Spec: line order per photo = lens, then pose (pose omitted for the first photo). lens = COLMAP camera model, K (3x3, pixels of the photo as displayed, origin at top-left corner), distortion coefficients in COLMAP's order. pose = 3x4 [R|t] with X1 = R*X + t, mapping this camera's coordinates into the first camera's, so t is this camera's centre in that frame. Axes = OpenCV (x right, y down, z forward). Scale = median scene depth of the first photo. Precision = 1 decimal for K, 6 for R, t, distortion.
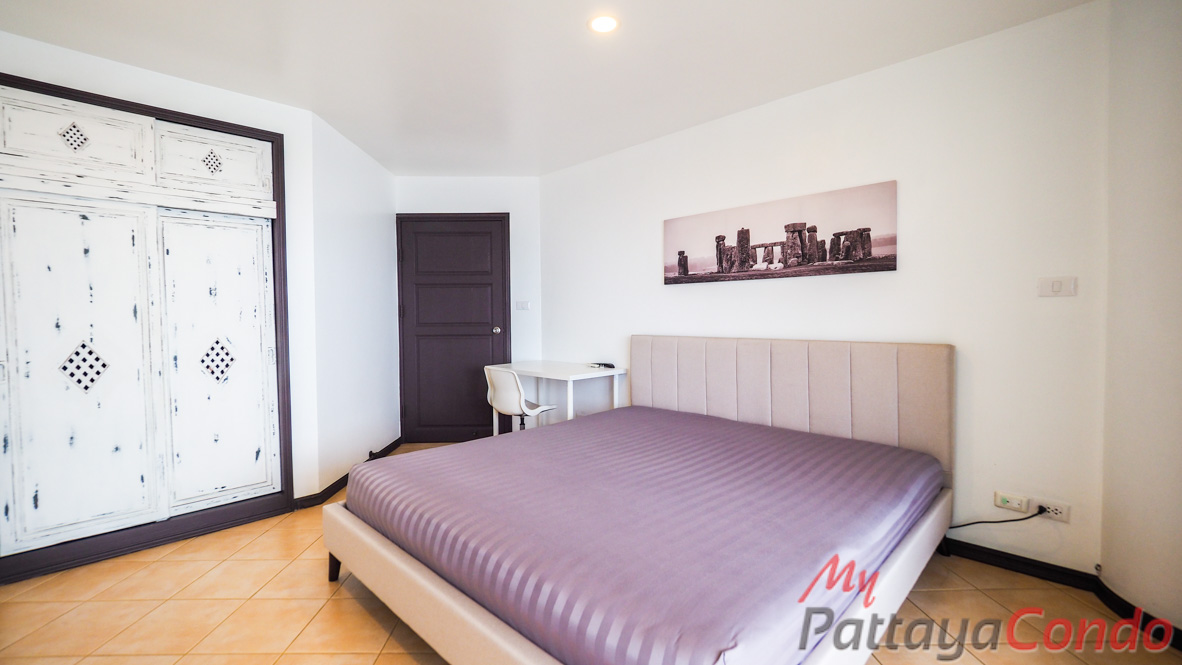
lens RADIAL K [[490.6, 0, 593.7], [0, 490.6, 327.3], [0, 0, 1]] dist [-0.007354, 0.001059]
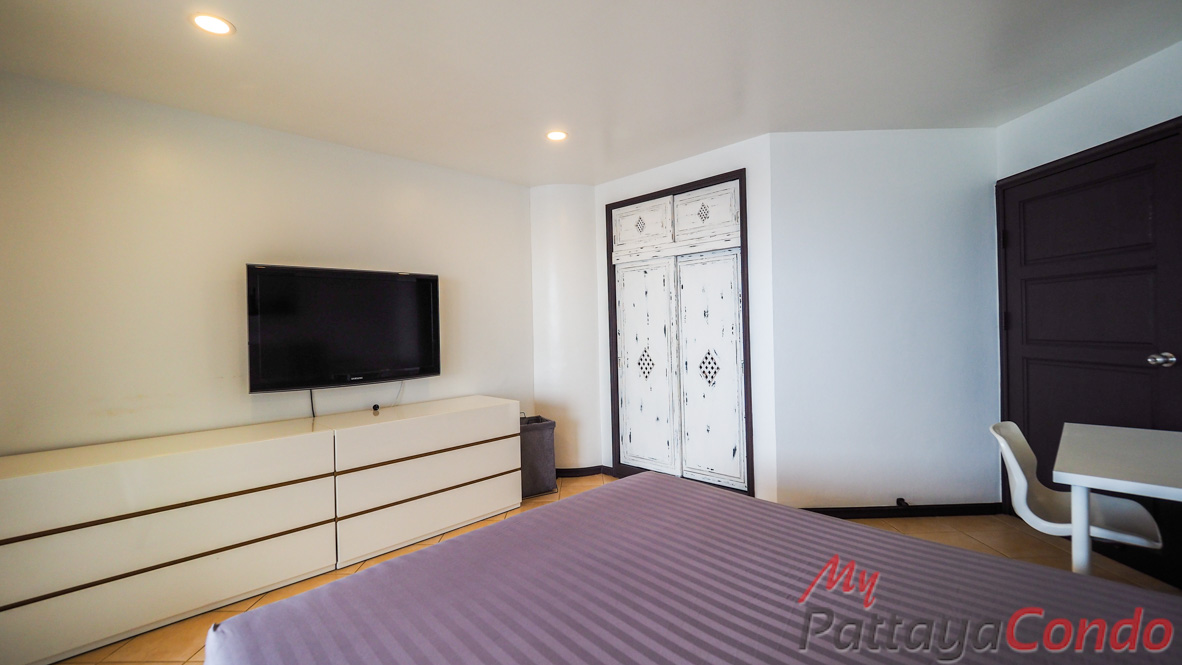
lens RADIAL K [[490.6, 0, 588.6], [0, 490.6, 326.6], [0, 0, 1]] dist [-0.007354, 0.001059]
pose [[-0.018719, 0.007172, -0.999799, 0.527282], [-0.004409, 0.999964, 0.007256, -0.048674], [0.999815, 0.004544, -0.018687, 0.743000]]
